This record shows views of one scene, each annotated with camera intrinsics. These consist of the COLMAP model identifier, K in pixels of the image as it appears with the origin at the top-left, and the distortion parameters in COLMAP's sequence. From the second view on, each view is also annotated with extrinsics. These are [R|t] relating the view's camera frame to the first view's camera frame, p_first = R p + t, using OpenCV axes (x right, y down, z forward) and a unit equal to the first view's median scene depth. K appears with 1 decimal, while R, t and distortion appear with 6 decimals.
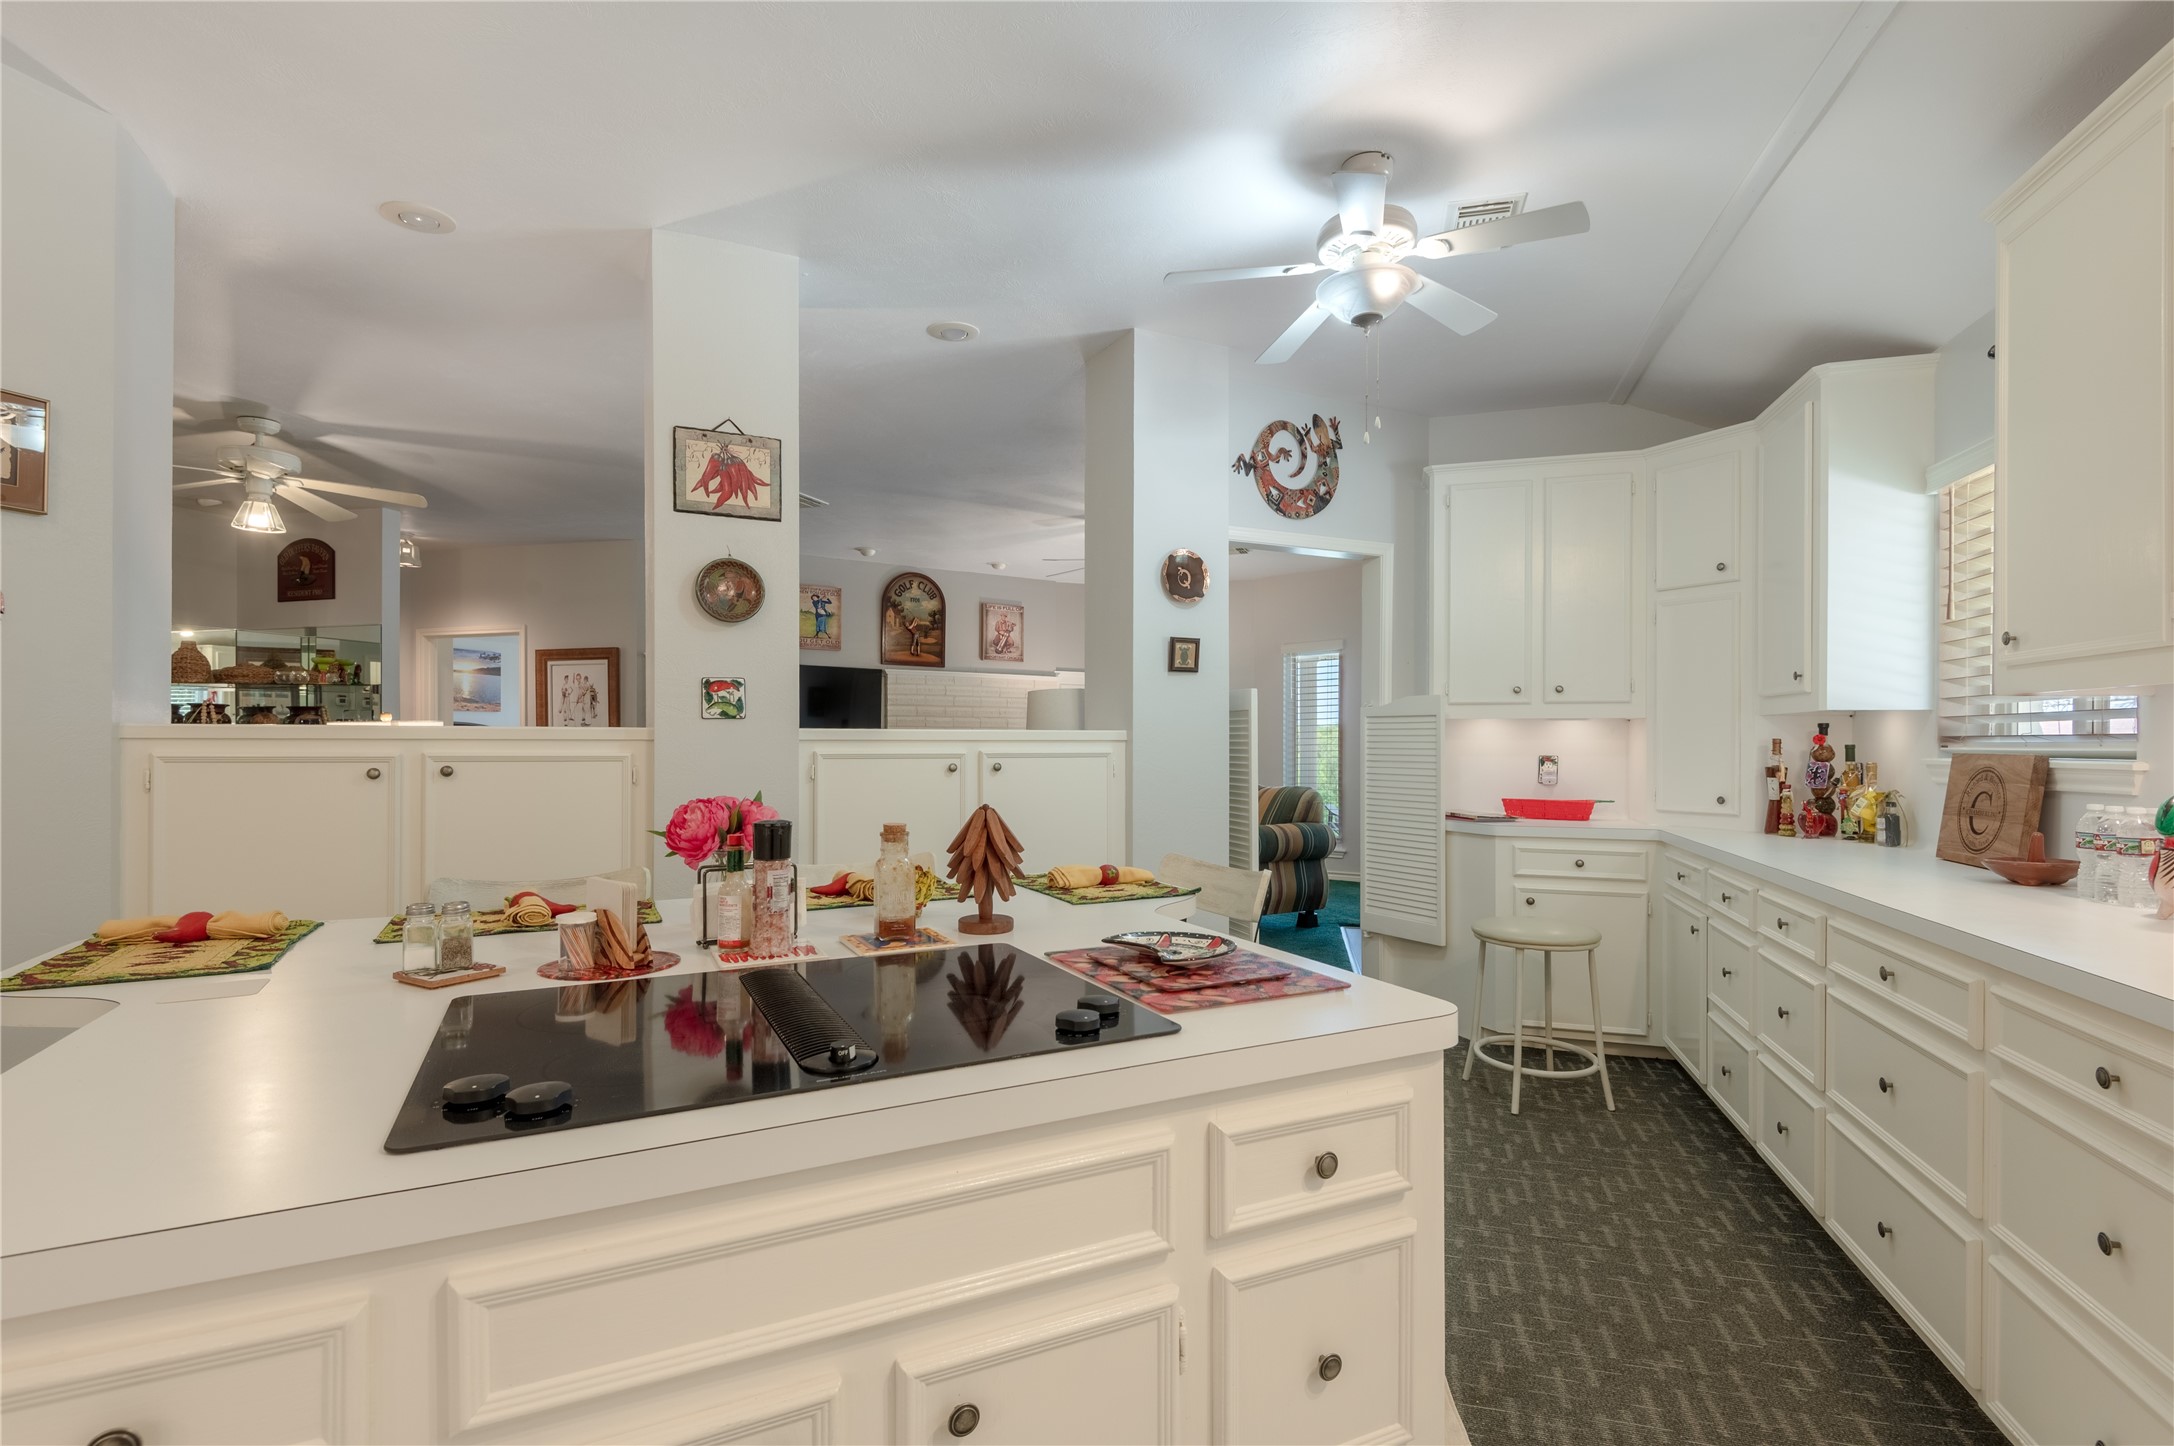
lens RADIAL K [[1012.5, 0, 1088.1], [0, 1012.5, 737.1], [0, 0, 1]] dist [0.011872, -0.002235]
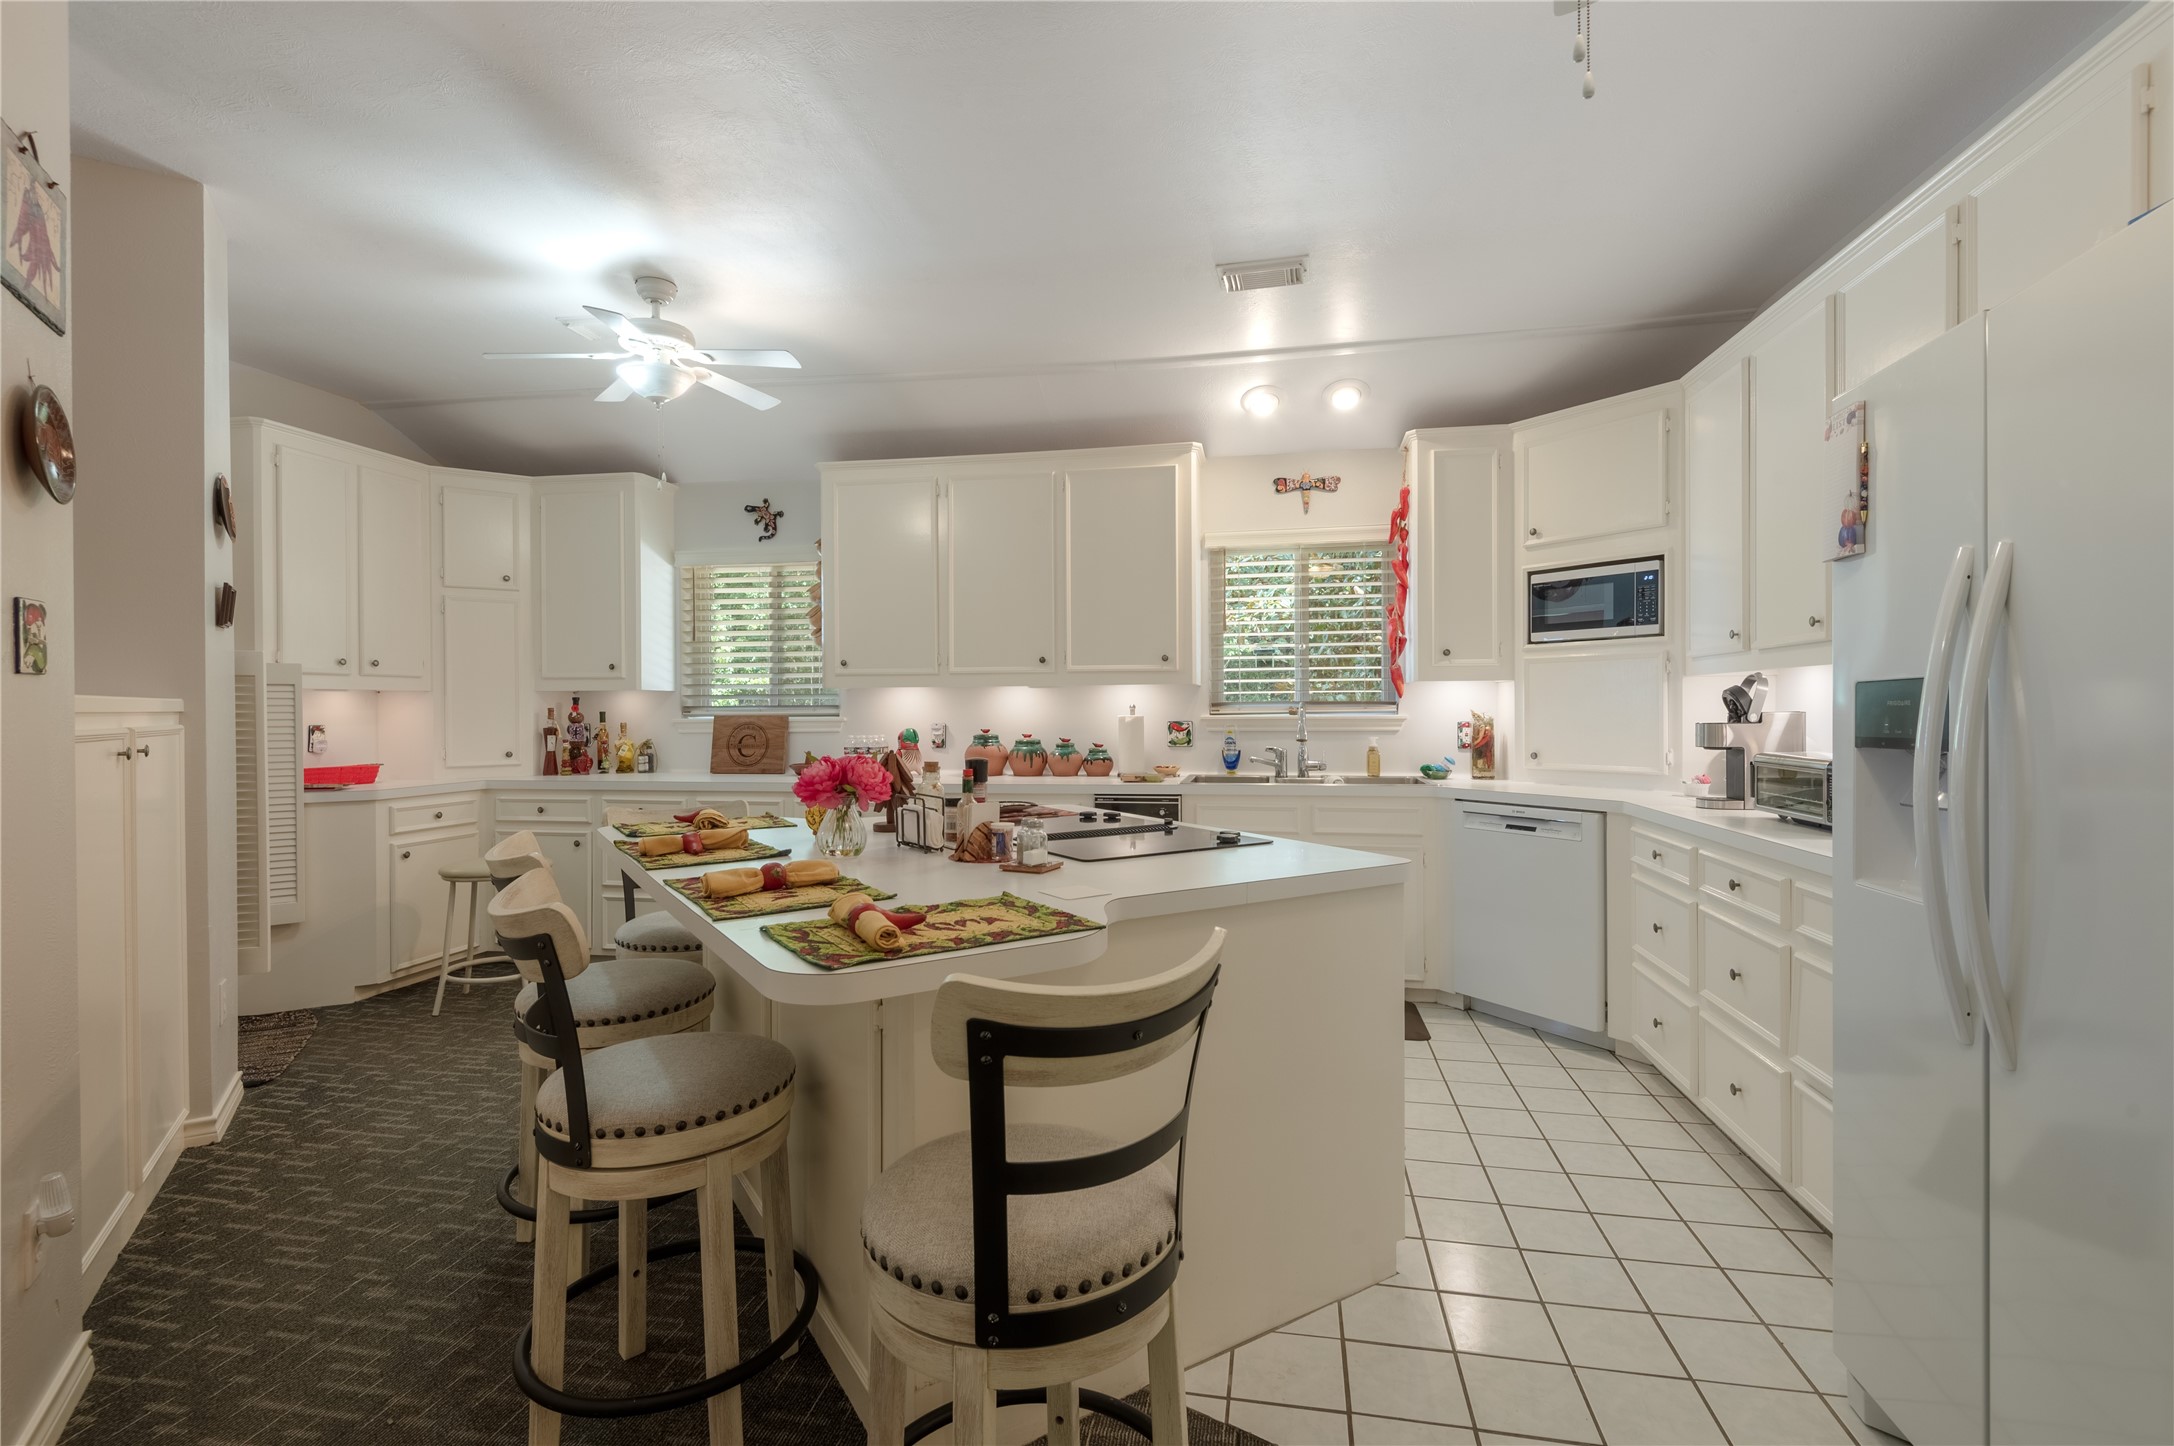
lens RADIAL K [[1012.5, 0, 1091.2], [0, 1012.5, 714.4], [0, 0, 1]] dist [0.011872, -0.002235]
pose [[-0.111523, -0.007716, 0.993732, -0.818441], [0.001631, 0.999967, 0.007948, 0.000380], [-0.993760, 0.002508, -0.111507, 0.412010]]
